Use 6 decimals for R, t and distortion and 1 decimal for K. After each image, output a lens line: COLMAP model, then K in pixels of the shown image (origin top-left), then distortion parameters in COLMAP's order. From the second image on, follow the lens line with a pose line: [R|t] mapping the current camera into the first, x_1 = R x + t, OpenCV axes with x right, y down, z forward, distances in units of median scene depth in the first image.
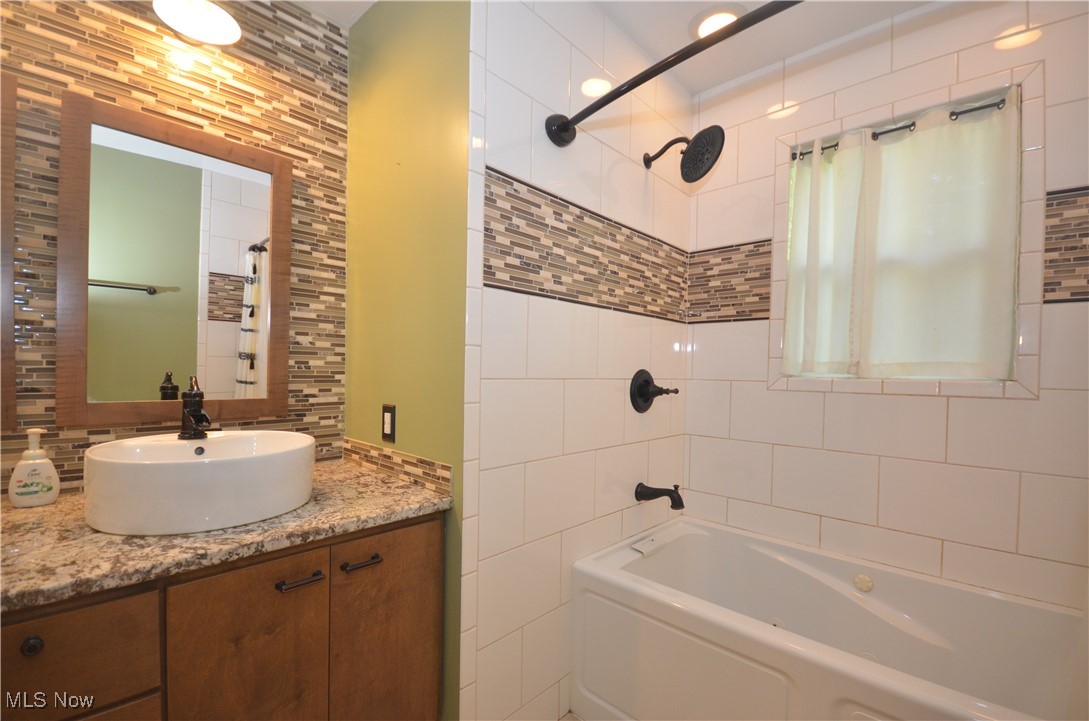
lens RADIAL K [[474.0, 0, 545.5], [0, 474.0, 378.8], [0, 0, 1]] dist [0.005352, -0.008023]
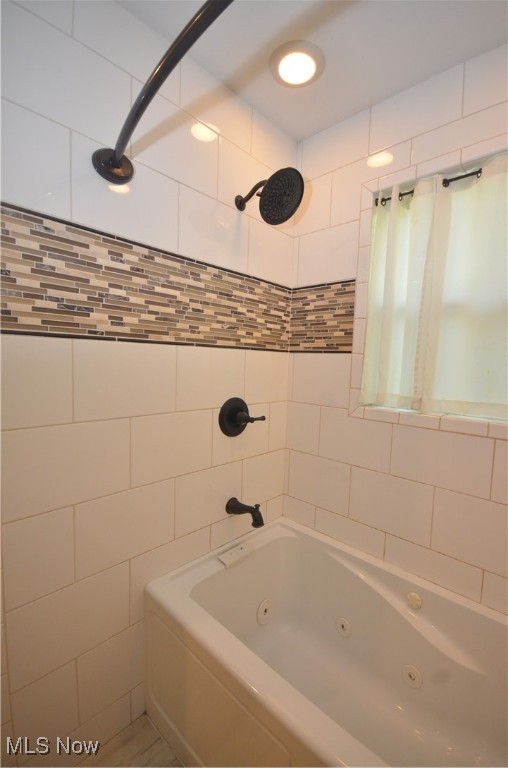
lens RADIAL K [[334.3, 0, 268.4], [0, 334.3, 385.1], [0, 0, 1]] dist [0.005352, -0.008023]
pose [[0.999701, 0.012029, 0.021294, 0.295084], [-0.013242, 0.998242, 0.057775, -0.105090], [-0.020561, -0.058040, 0.998102, 0.248043]]
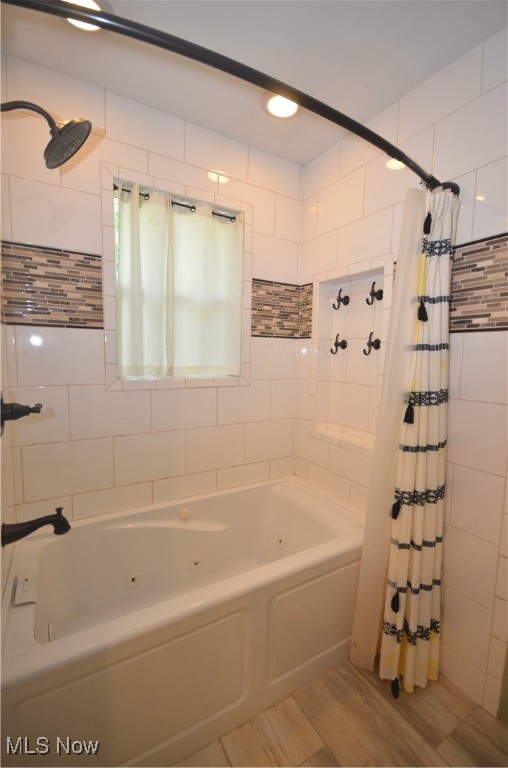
lens RADIAL K [[334.3, 0, 257.1], [0, 334.3, 384.8], [0, 0, 1]] dist [0.005352, -0.008023]
pose [[0.264298, -0.106387, 0.958555, -0.235163], [0.001986, 0.993955, 0.109768, -0.090837], [-0.964439, -0.027107, 0.262911, 0.489808]]
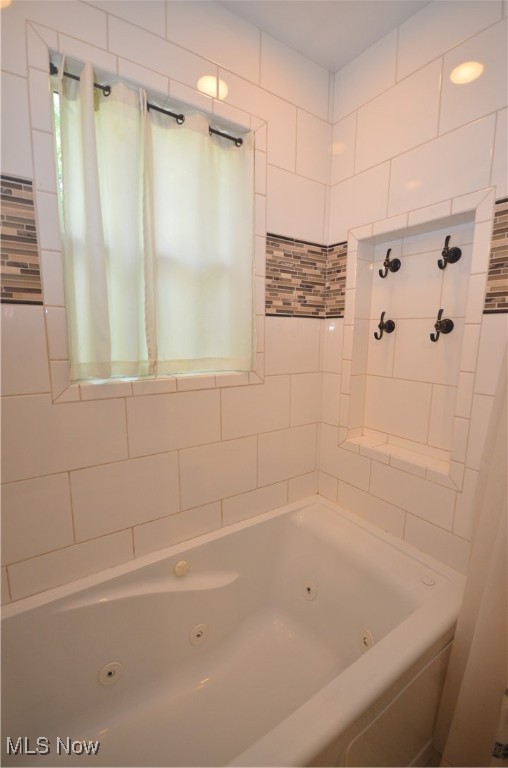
lens RADIAL K [[334.3, 0, 258.5], [0, 334.3, 386.2], [0, 0, 1]] dist [0.005352, -0.008023]
pose [[0.194982, -0.169684, 0.966017, 0.040606], [0.008888, 0.985186, 0.171257, -0.100041], [-0.980767, -0.024806, 0.193602, 0.663435]]
